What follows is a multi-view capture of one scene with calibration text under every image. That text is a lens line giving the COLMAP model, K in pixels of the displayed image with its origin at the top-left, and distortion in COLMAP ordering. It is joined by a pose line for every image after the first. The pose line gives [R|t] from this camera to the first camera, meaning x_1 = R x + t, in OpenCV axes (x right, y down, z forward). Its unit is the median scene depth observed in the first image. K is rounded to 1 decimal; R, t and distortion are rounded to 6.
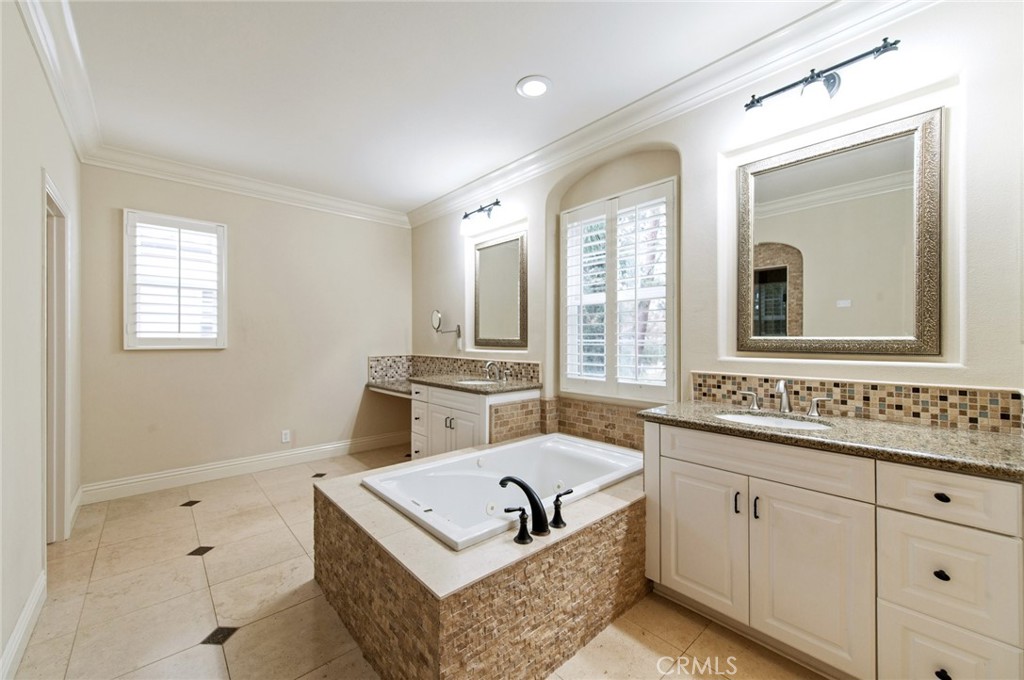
lens RADIAL K [[404.9, 0, 513.0], [0, 404.9, 343.8], [0, 0, 1]] dist [0.015934, -0.004016]
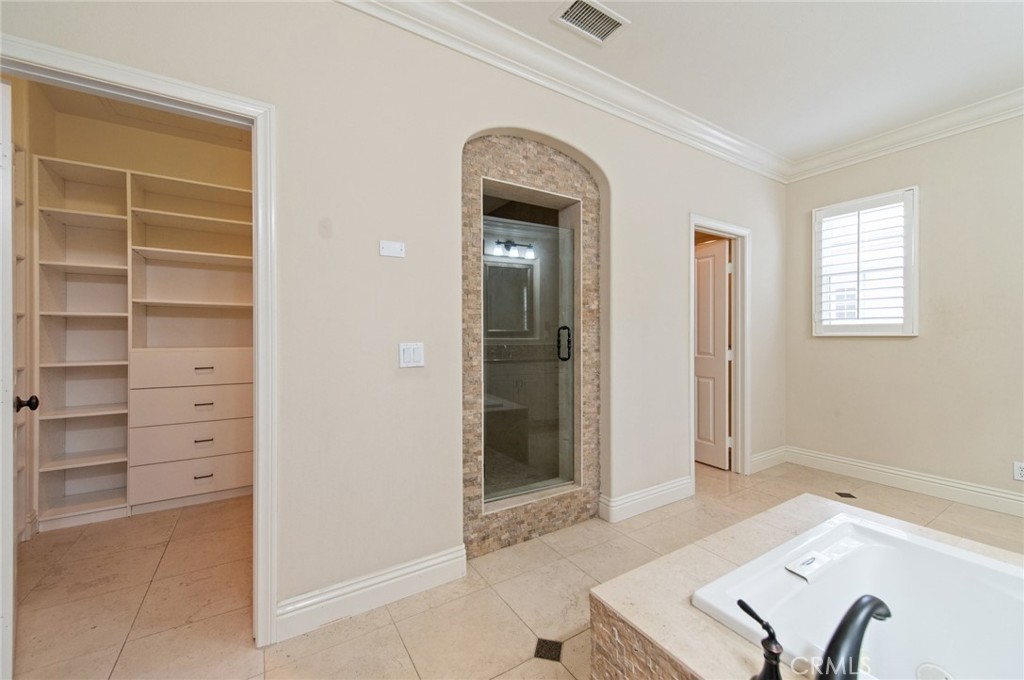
lens RADIAL K [[404.9, 0, 508.3], [0, 404.9, 336.9], [0, 0, 1]] dist [0.015934, -0.004016]
pose [[-0.190619, 0.003962, -0.981656, 0.296445], [-0.006274, 0.999967, 0.005254, 0.015637], [0.981644, 0.007160, -0.190588, 0.382298]]
